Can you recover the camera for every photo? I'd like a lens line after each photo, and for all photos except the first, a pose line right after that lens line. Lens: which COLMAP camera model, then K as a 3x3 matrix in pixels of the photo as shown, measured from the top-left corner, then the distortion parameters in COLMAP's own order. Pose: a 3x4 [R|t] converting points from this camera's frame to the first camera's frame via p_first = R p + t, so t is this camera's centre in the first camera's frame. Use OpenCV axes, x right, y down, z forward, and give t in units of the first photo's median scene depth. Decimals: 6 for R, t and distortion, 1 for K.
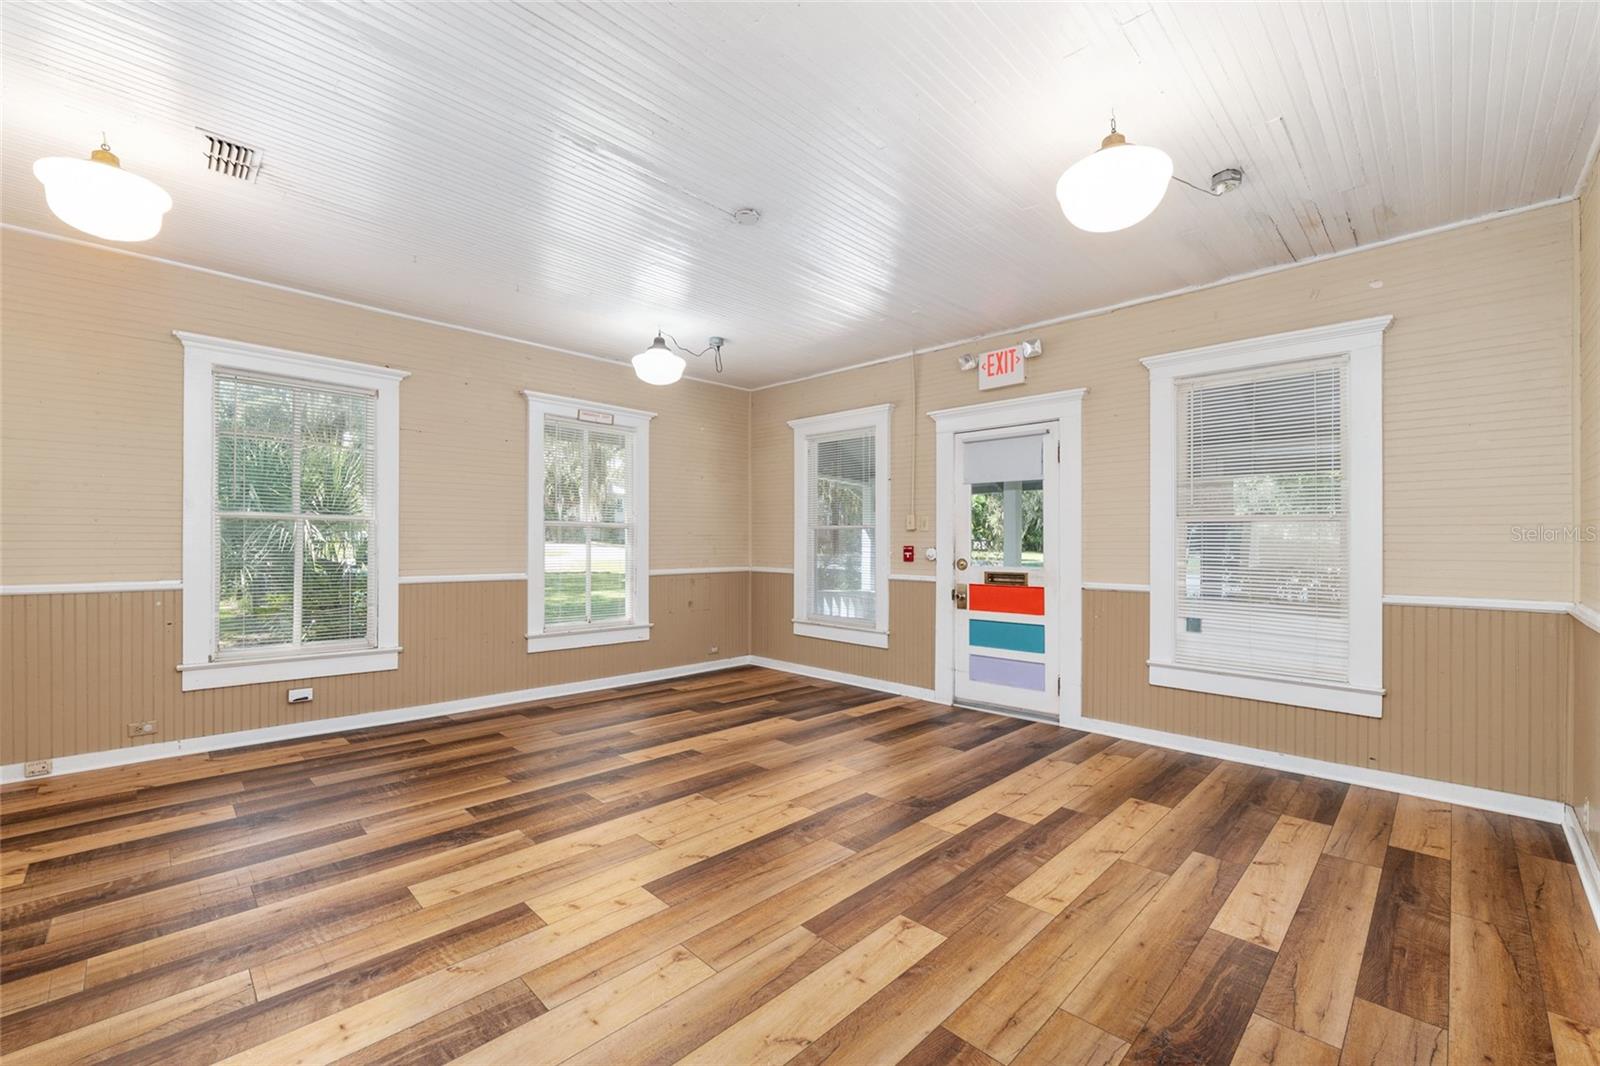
lens RADIAL K [[671.6, 0, 799.5], [0, 671.6, 536.3], [0, 0, 1]] dist [-0.005095, -0.000244]
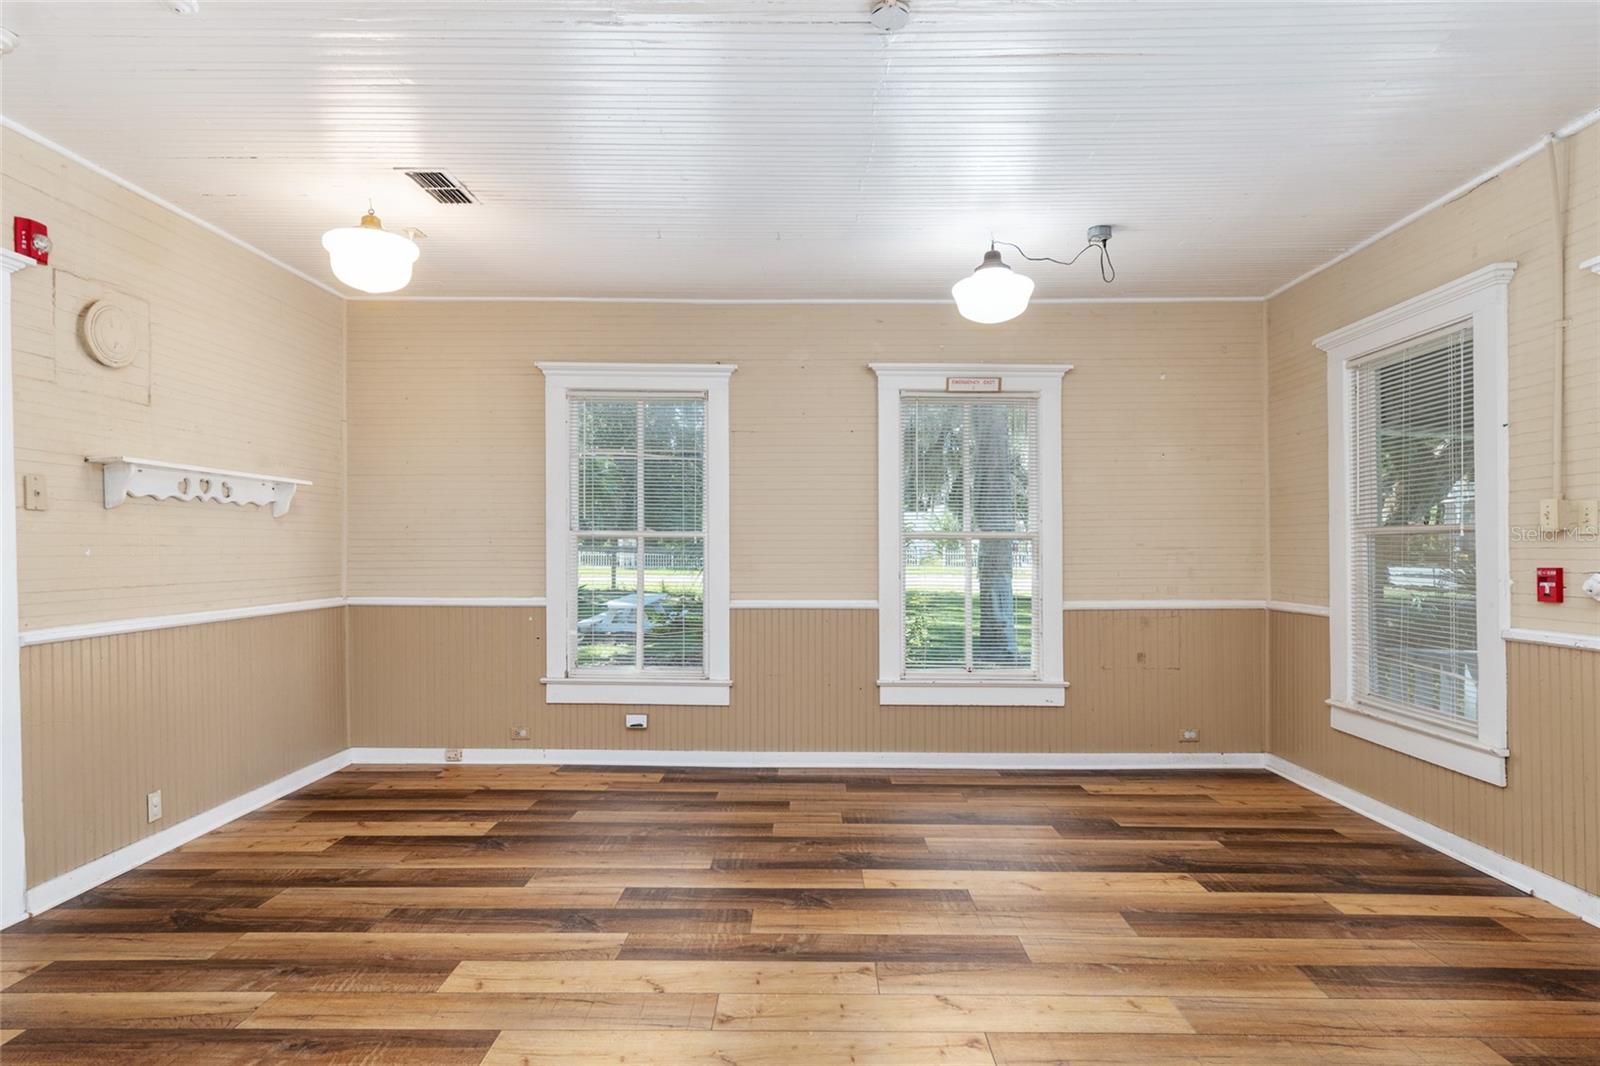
lens RADIAL K [[868.1, 0, 800.2], [0, 868.1, 540.8], [0, 0, 1]] dist [0.004105, -0.001091]
pose [[0.693455, -0.016765, -0.720305, 0.390380], [0.009871, 0.999856, -0.013768, -0.000857], [0.720432, 0.002437, 0.693521, 0.385090]]
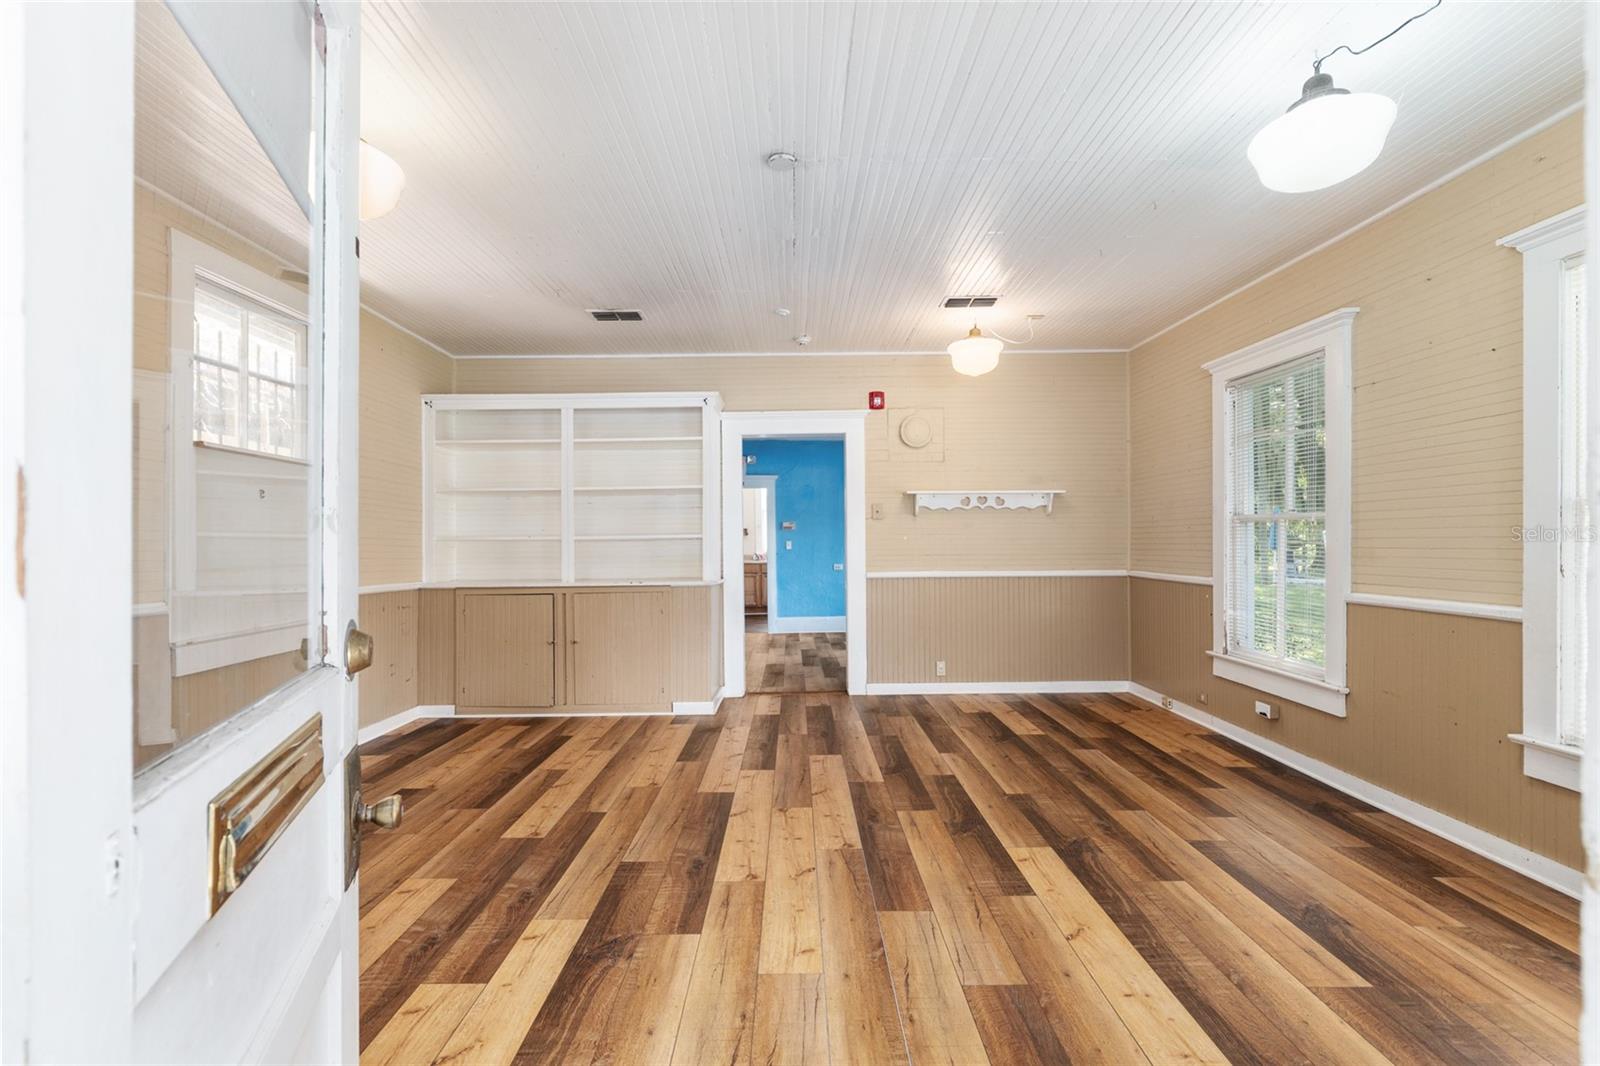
lens RADIAL K [[714.1, 0, 790.2], [0, 714.1, 540.0], [0, 0, 1]] dist [0.001104, -0.000047]
pose [[-0.714337, -0.008476, -0.699750, 0.518933], [0.000335, 0.999922, -0.012454, 0.017983], [0.699801, -0.009131, -0.714279, 1.557305]]
